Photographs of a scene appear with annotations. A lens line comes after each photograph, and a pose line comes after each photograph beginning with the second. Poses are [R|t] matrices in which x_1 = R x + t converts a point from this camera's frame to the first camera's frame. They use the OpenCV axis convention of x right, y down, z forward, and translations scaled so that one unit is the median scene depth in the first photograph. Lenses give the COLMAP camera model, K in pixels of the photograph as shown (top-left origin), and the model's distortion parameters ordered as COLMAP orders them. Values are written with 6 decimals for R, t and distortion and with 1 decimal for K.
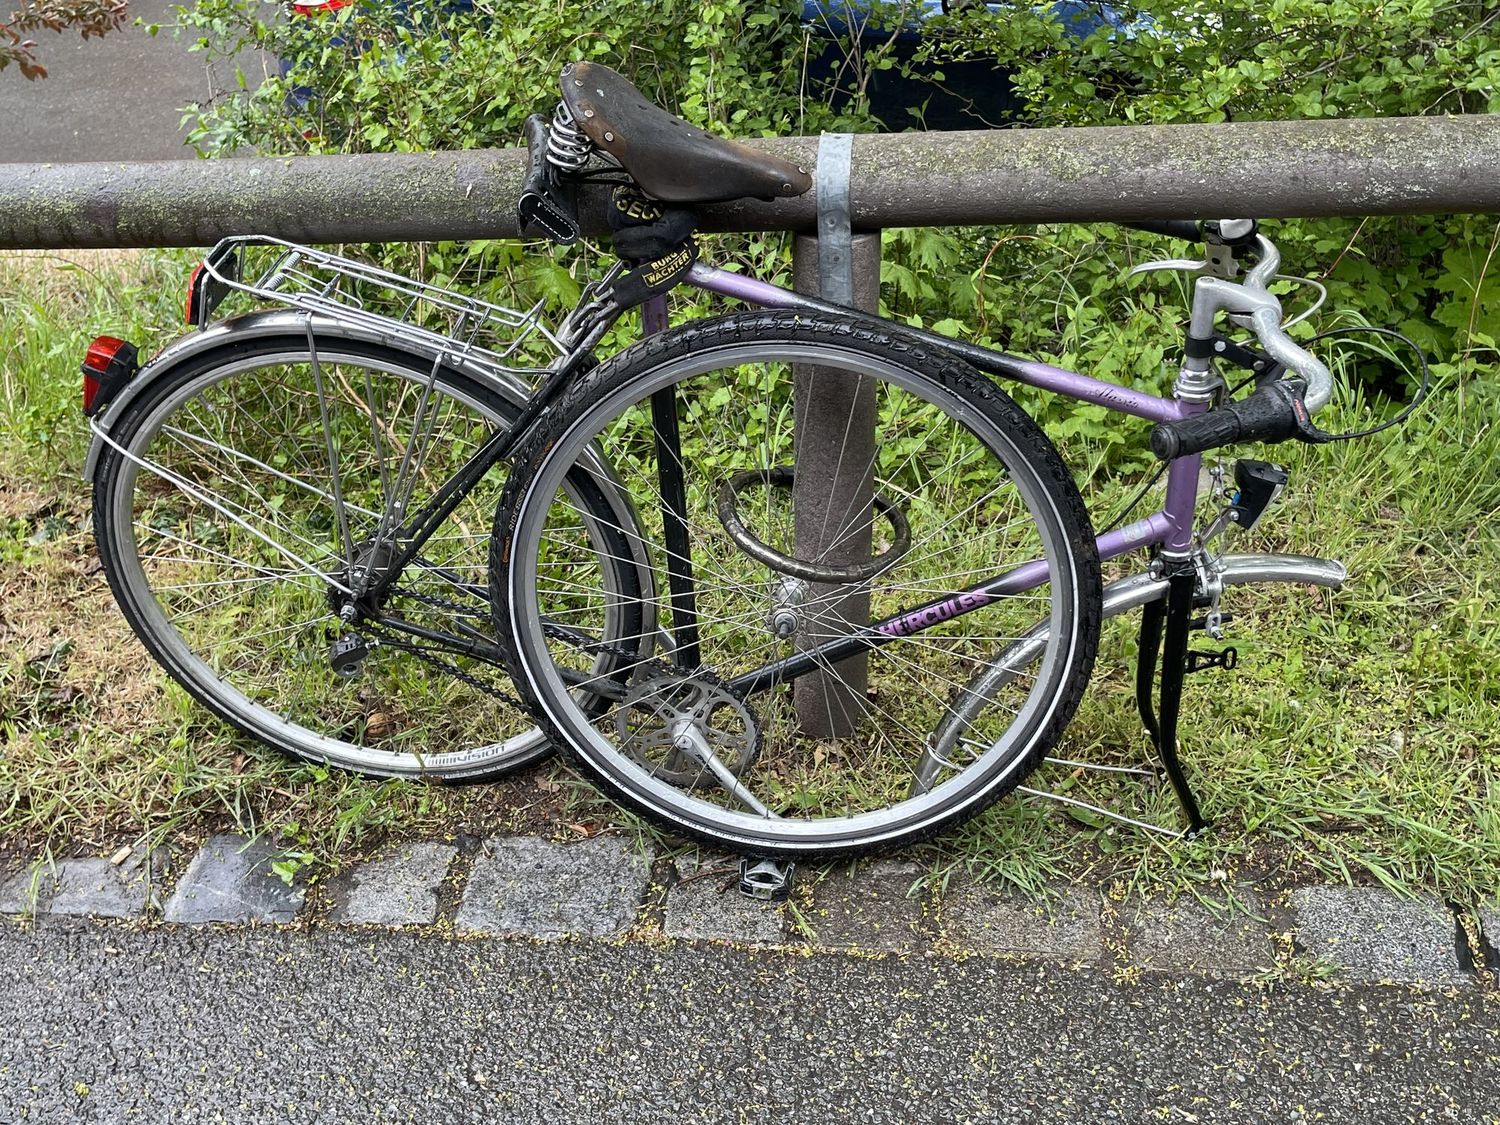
lens RADIAL K [[1555.6, 0, 750.1], [0, 1555.6, 602.5], [0, 0, 1]] dist [0.007535, 0.032570]
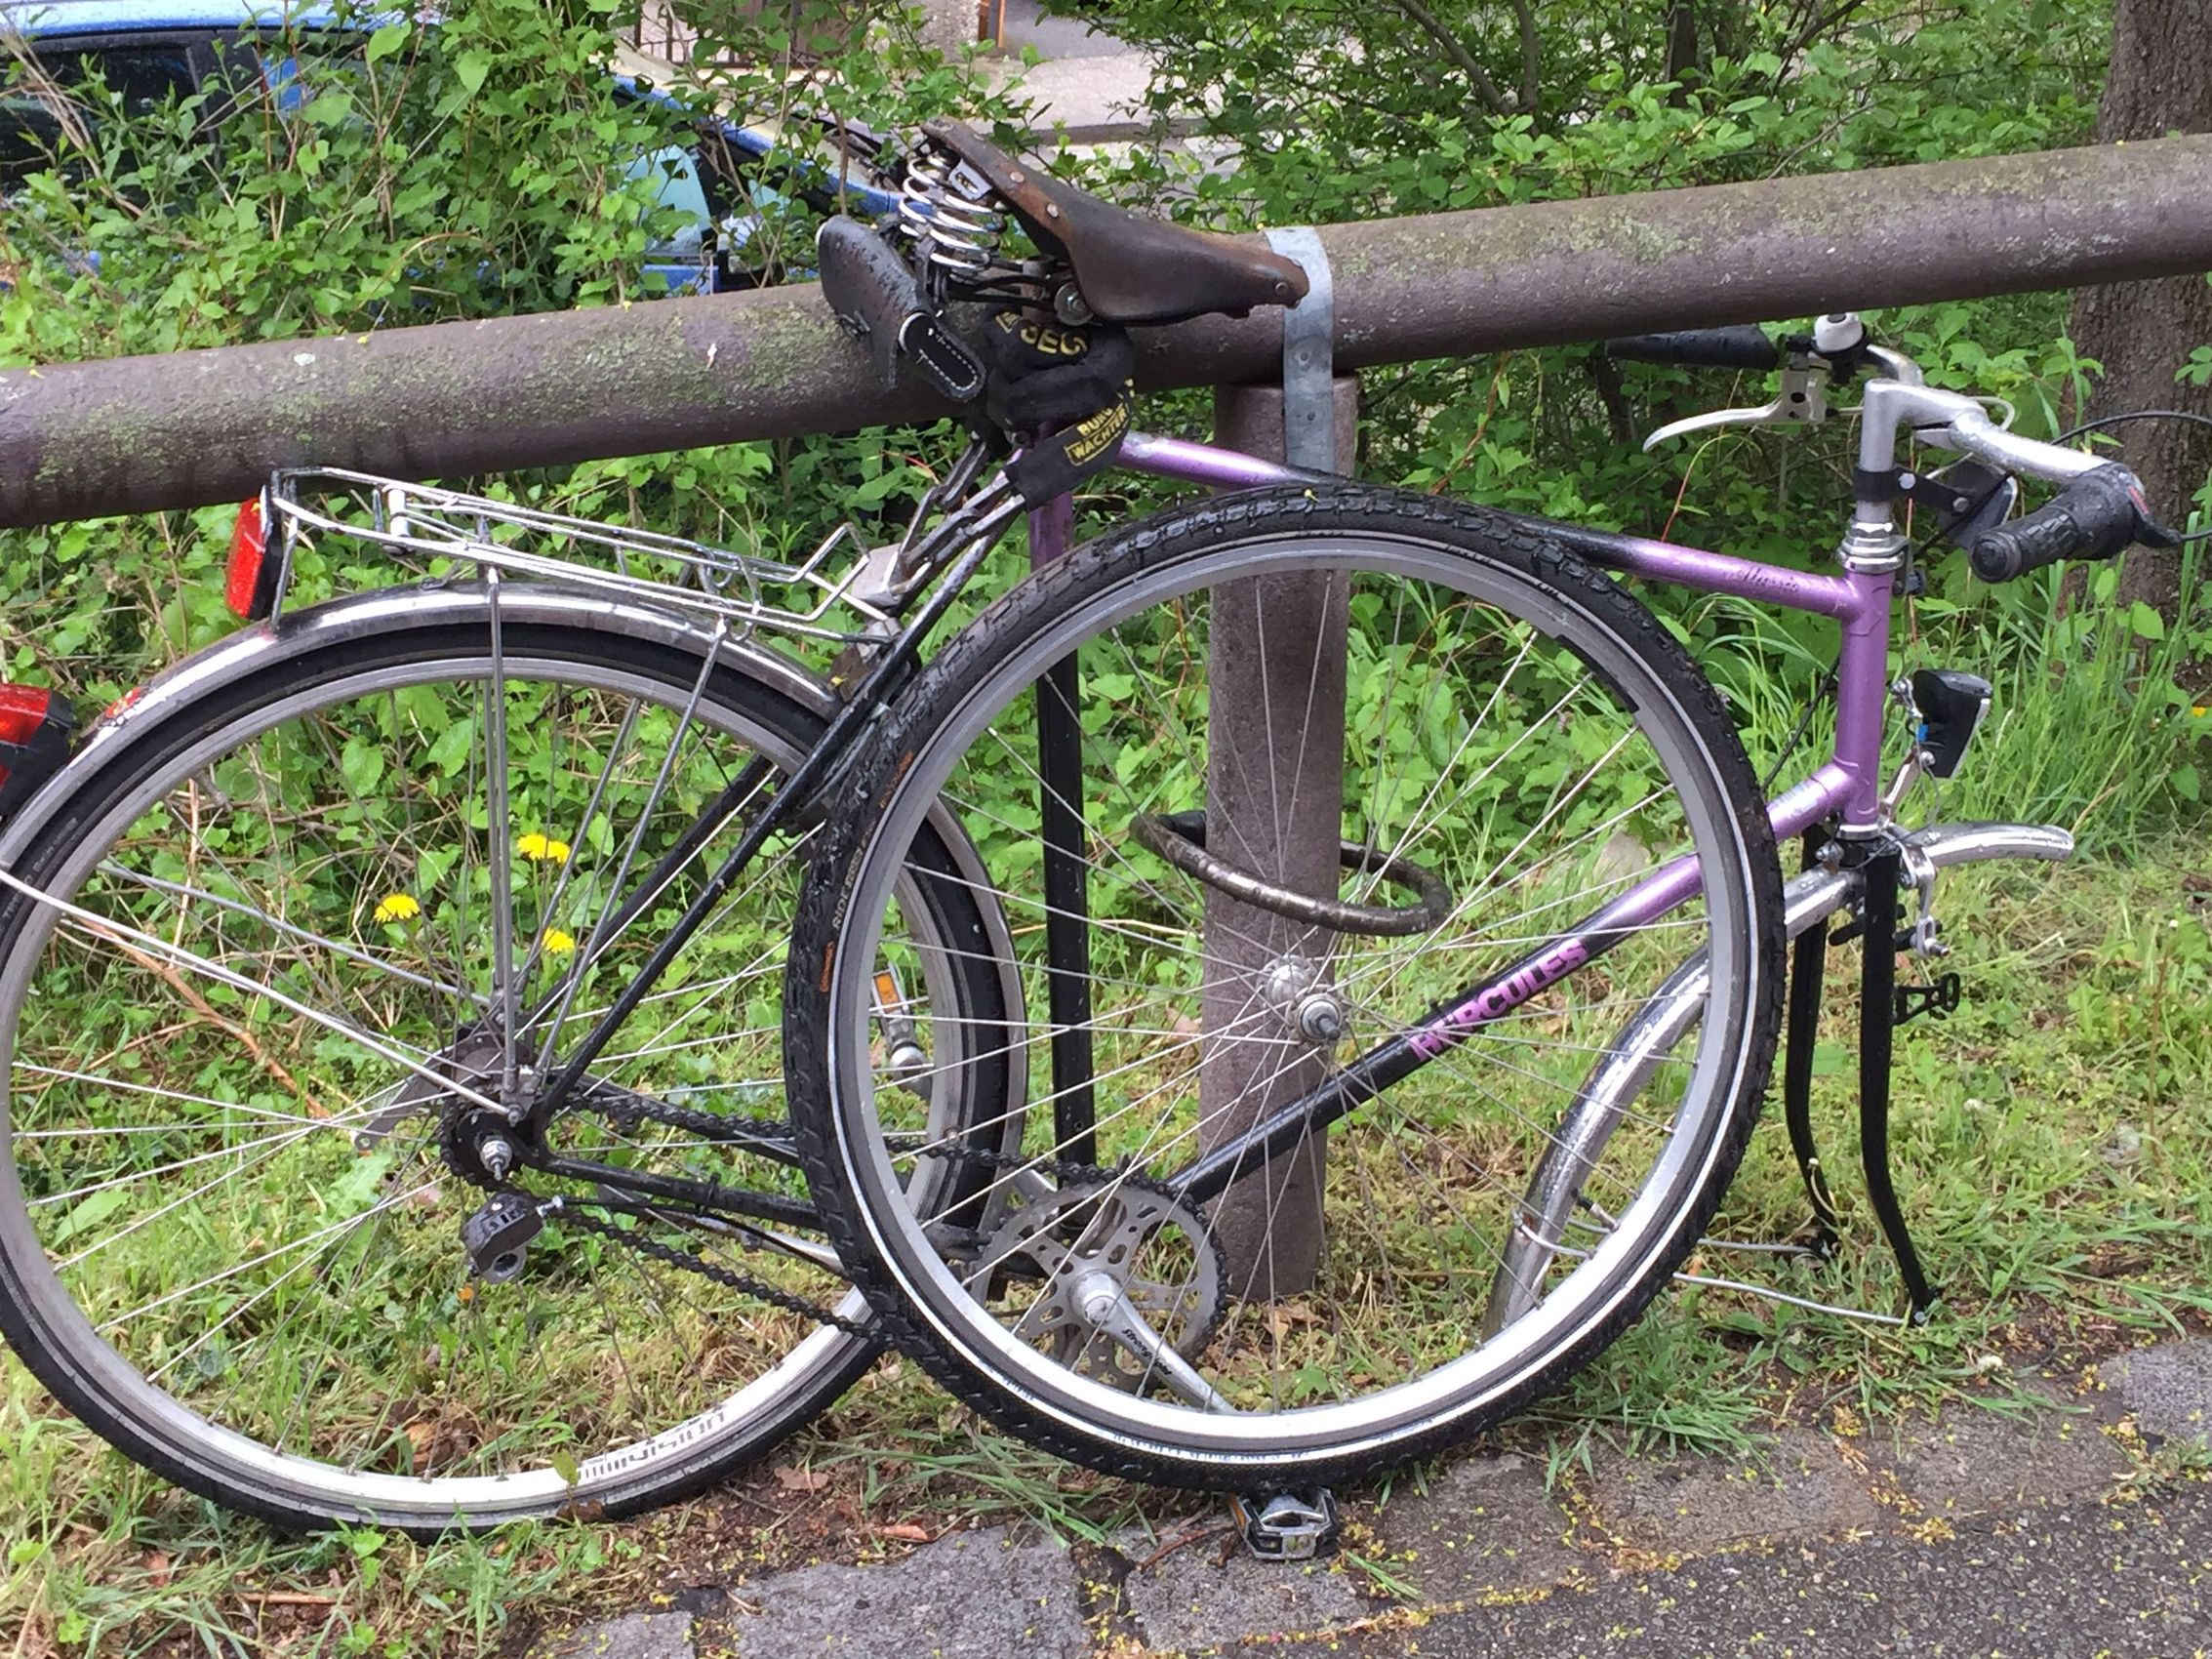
lens RADIAL K [[3123.0, 0, 1106.0], [0, 3123.0, 829.5], [0, 0, 1]] dist [-0.032873, 0.319020]
pose [[0.933378, -0.114336, 0.340195, -0.435190], [0.190234, 0.961395, -0.198823, 0.159334], [-0.304329, 0.250293, 0.919096, -0.075377]]
